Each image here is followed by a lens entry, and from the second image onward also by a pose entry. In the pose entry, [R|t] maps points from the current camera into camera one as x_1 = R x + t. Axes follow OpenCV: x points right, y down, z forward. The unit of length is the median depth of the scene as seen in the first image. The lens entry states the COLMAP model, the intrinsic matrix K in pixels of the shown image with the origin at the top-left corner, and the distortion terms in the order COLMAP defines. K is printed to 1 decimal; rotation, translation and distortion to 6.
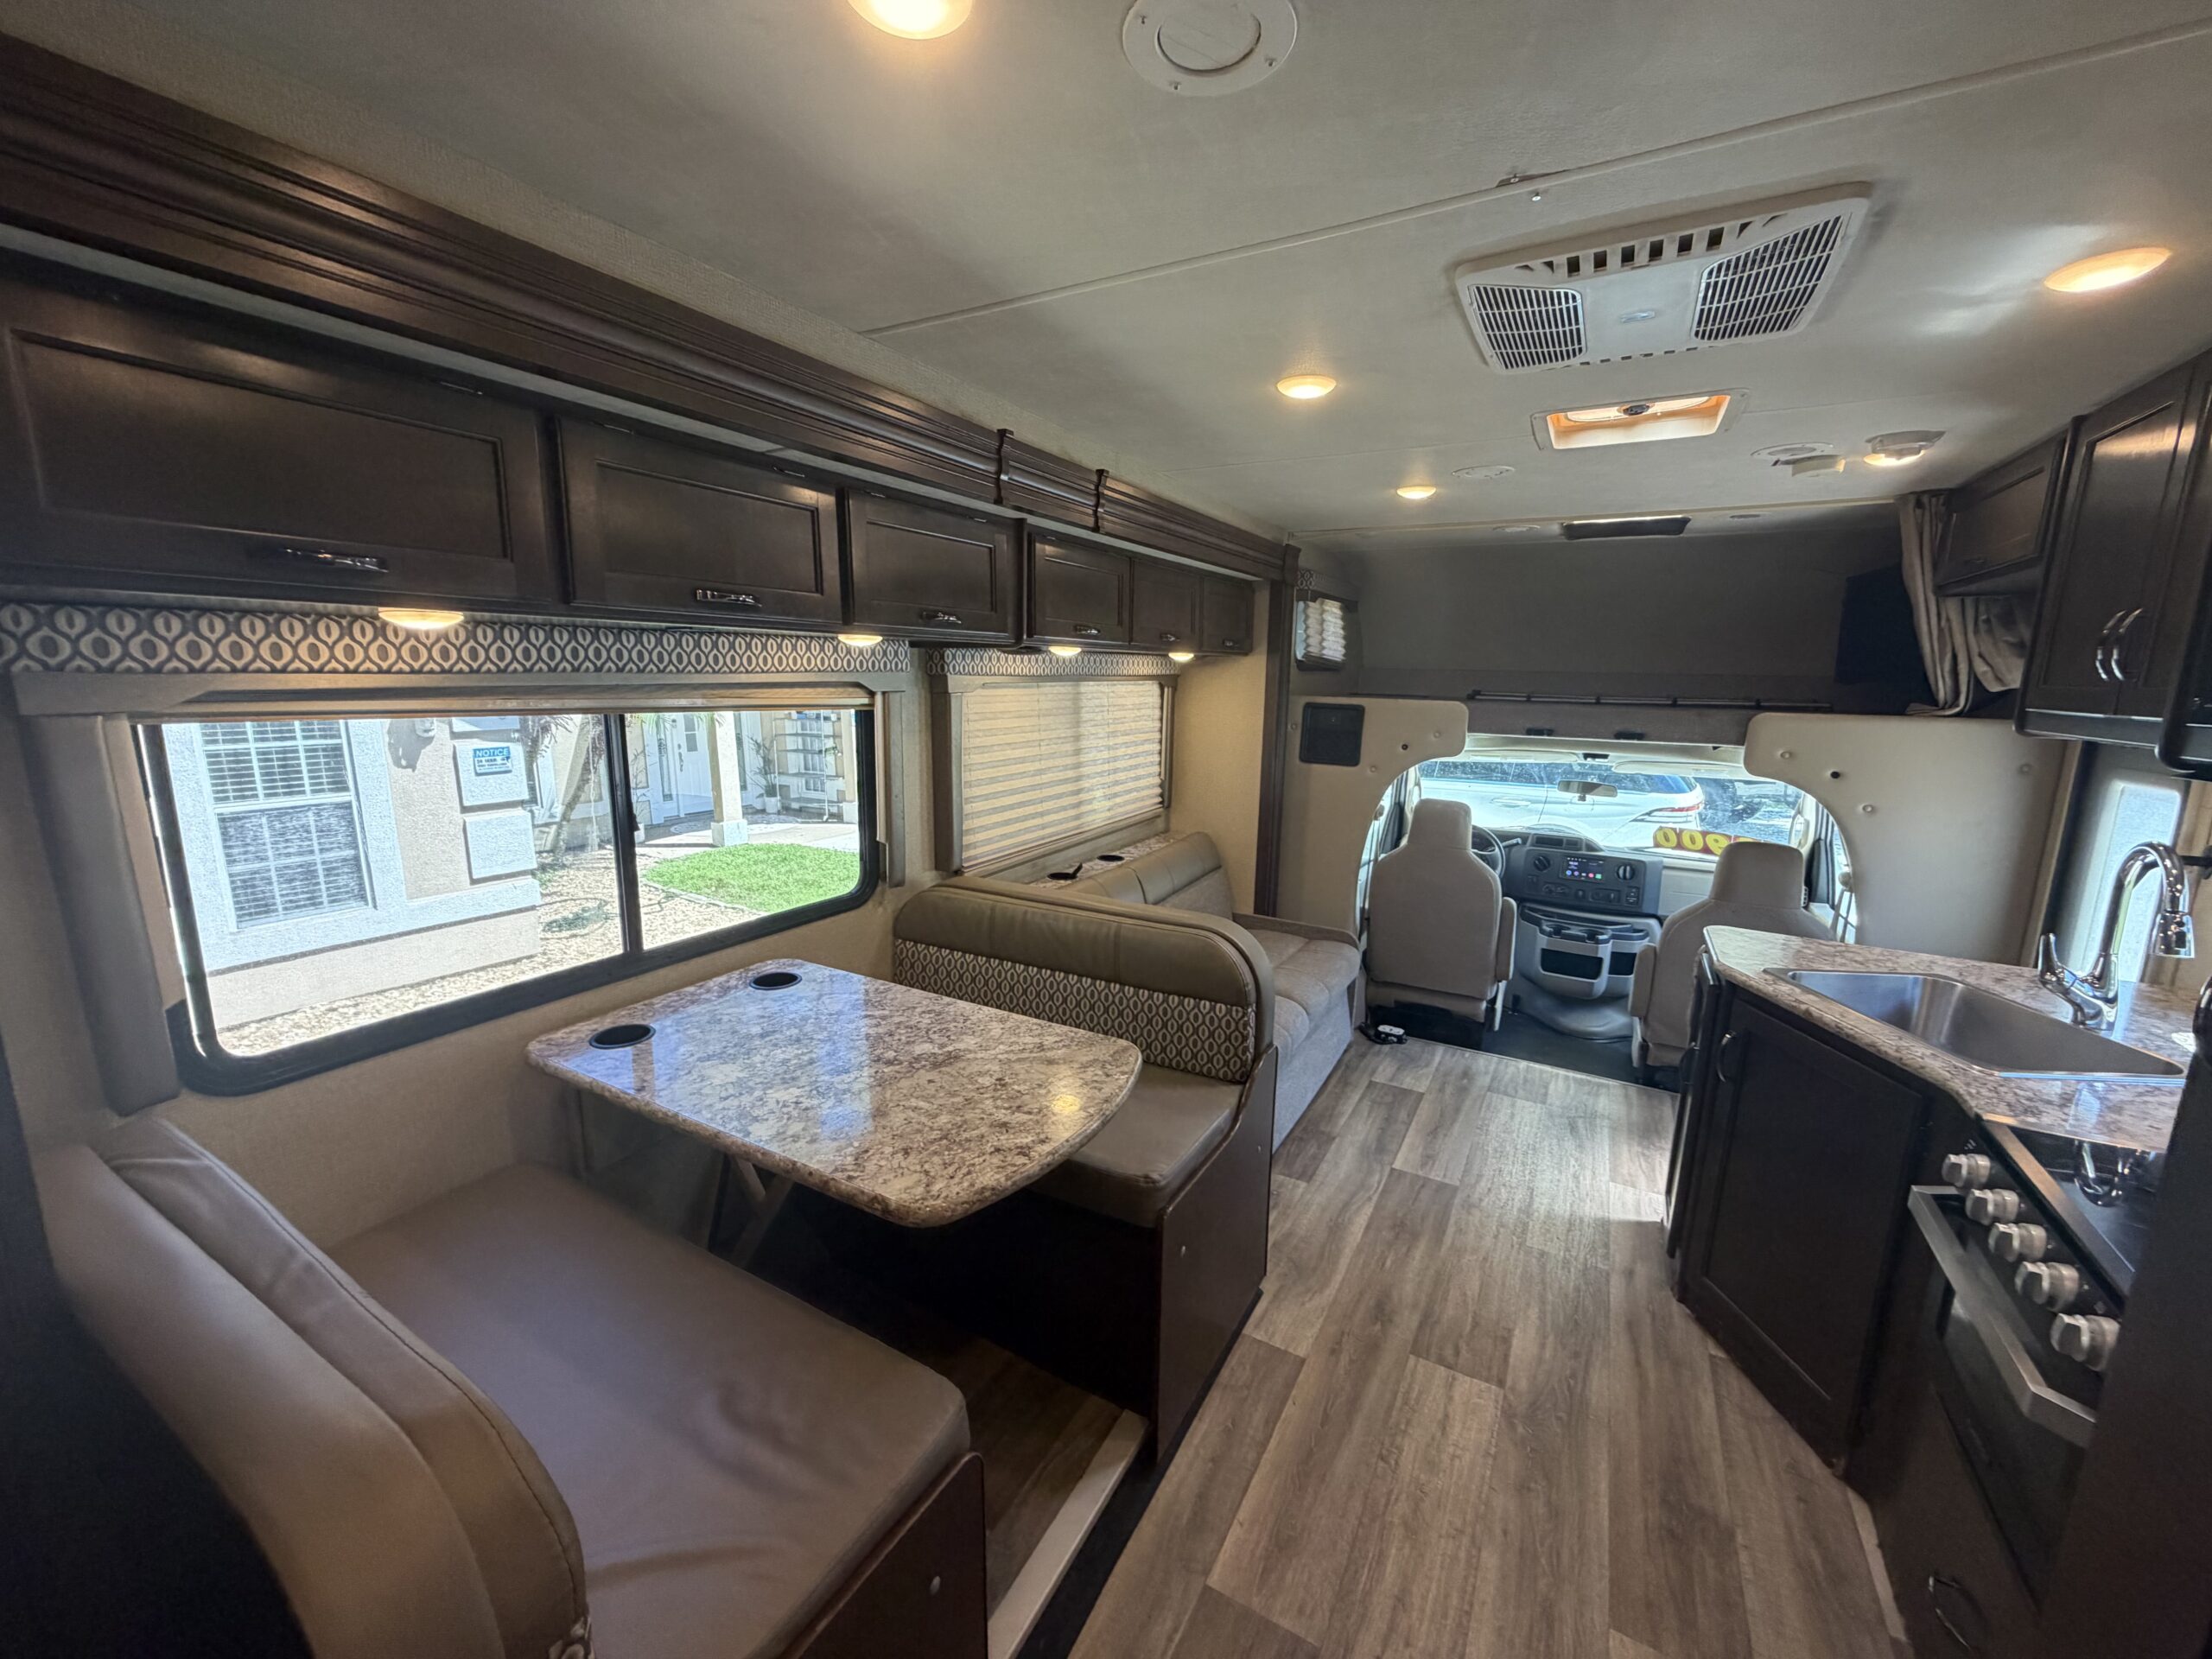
lens RADIAL K [[879.7, 0, 1100.6], [0, 879.7, 831.5], [0, 0, 1]] dist [0.000875, -0.000825]
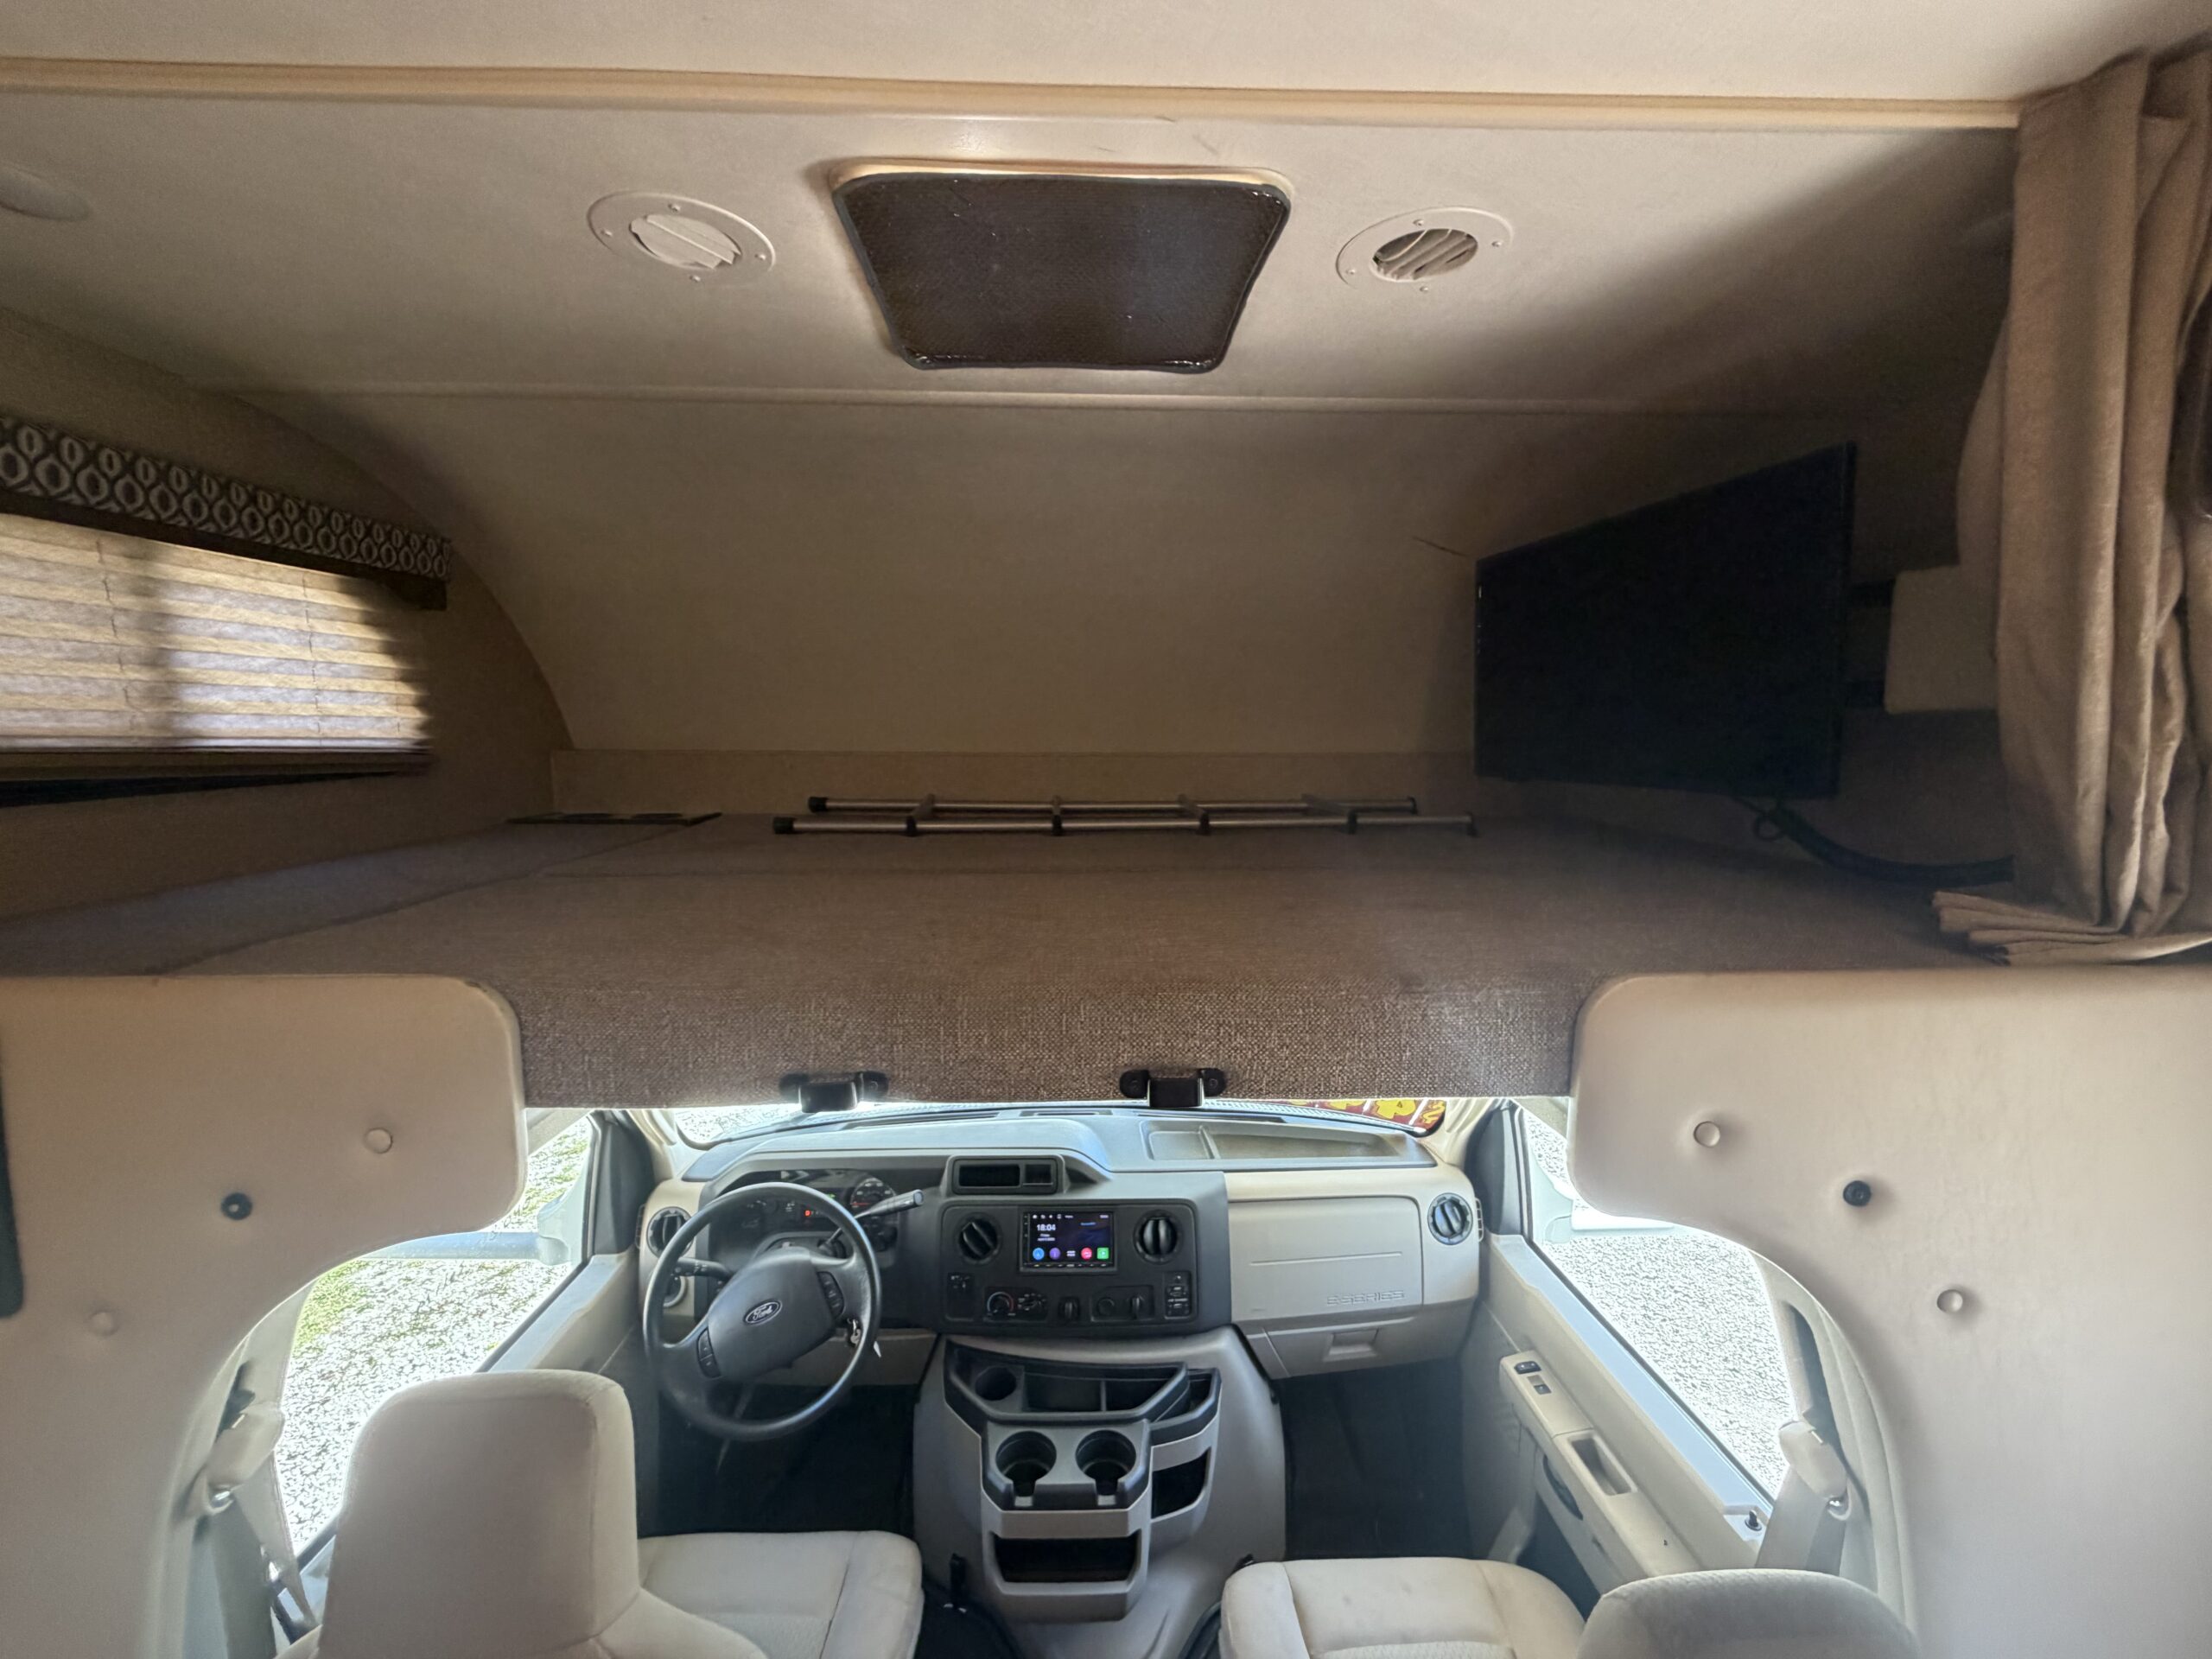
lens RADIAL K [[879.7, 0, 1101.4], [0, 879.7, 834.6], [0, 0, 1]] dist [0.000875, -0.000825]
pose [[0.855241, -0.078952, 0.512182, 0.721361], [0.105895, 0.994098, -0.023585, -0.263814], [-0.507297, 0.074409, 0.858553, 1.233283]]
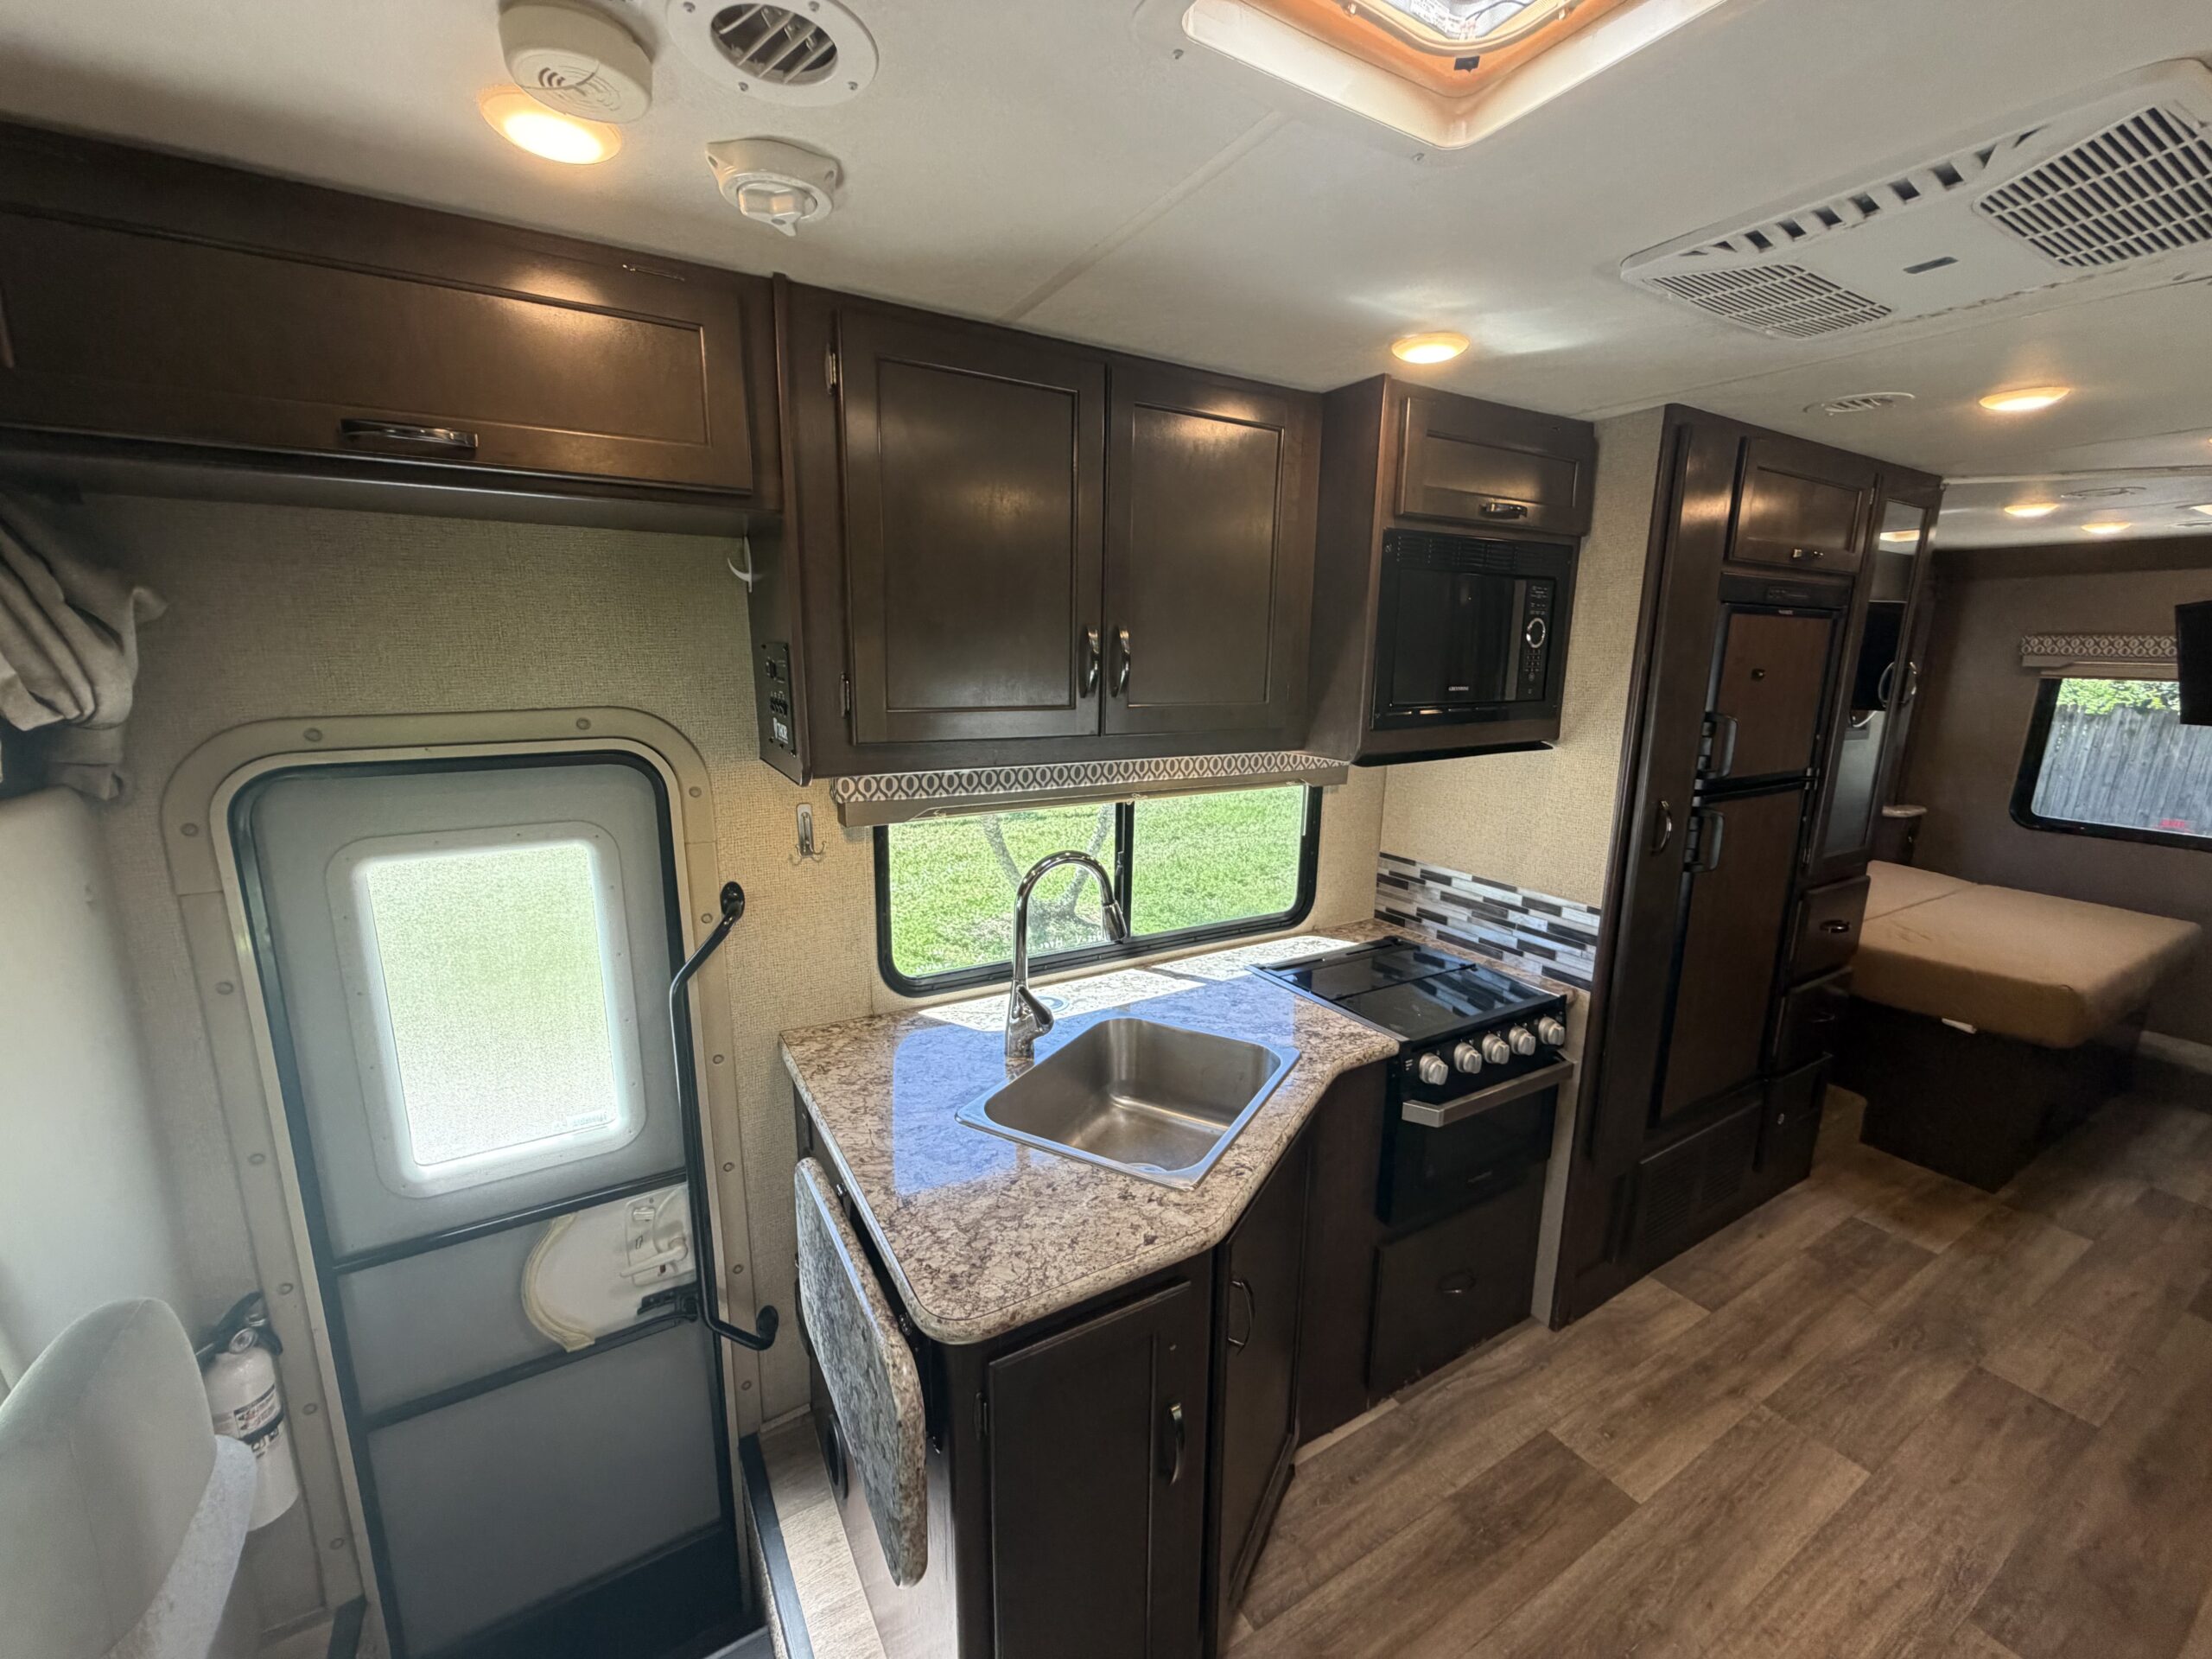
lens RADIAL K [[879.7, 0, 1100.7], [0, 879.7, 830.4], [0, 0, 1]] dist [0.000875, -0.000825]
pose [[-0.865574, -0.131317, 0.483257, 0.530246], [0.059533, 0.931181, 0.359664, -0.295965], [-0.497229, 0.340086, -0.798188, 1.405799]]
